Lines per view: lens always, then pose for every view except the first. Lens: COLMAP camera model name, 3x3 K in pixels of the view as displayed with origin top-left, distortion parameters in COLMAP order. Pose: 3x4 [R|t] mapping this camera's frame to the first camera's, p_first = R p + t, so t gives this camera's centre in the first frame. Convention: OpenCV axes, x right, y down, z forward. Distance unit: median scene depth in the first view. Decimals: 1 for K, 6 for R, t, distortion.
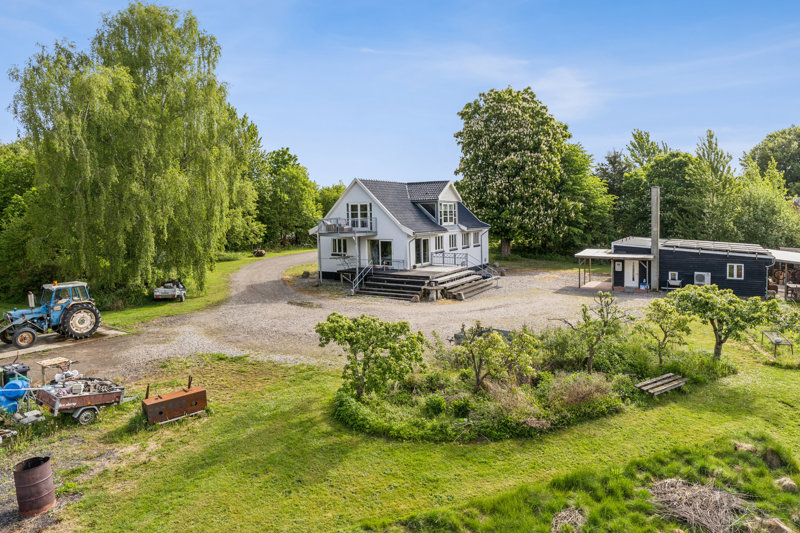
lens RADIAL K [[528.4, 0, 400.0], [0, 528.4, 266.5], [0, 0, 1]] dist [0.000635, 0.000099]
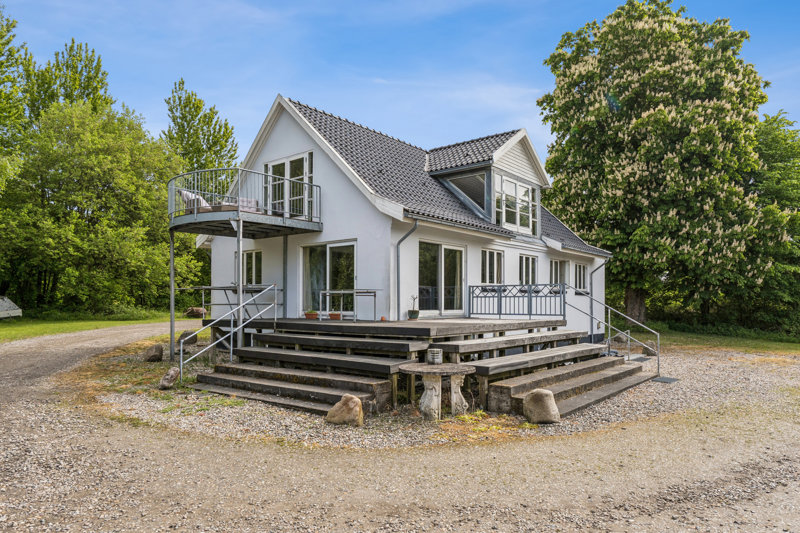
lens RADIAL K [[635.4, 0, 400.4], [0, 635.4, 331.2], [0, 0, 1]] dist [-0.005202, -0.006348]
pose [[0.993563, 0.023861, -0.110737, 0.057698], [-0.028699, 0.998693, -0.042303, 0.025665], [0.109582, 0.045209, 0.992949, 0.498815]]
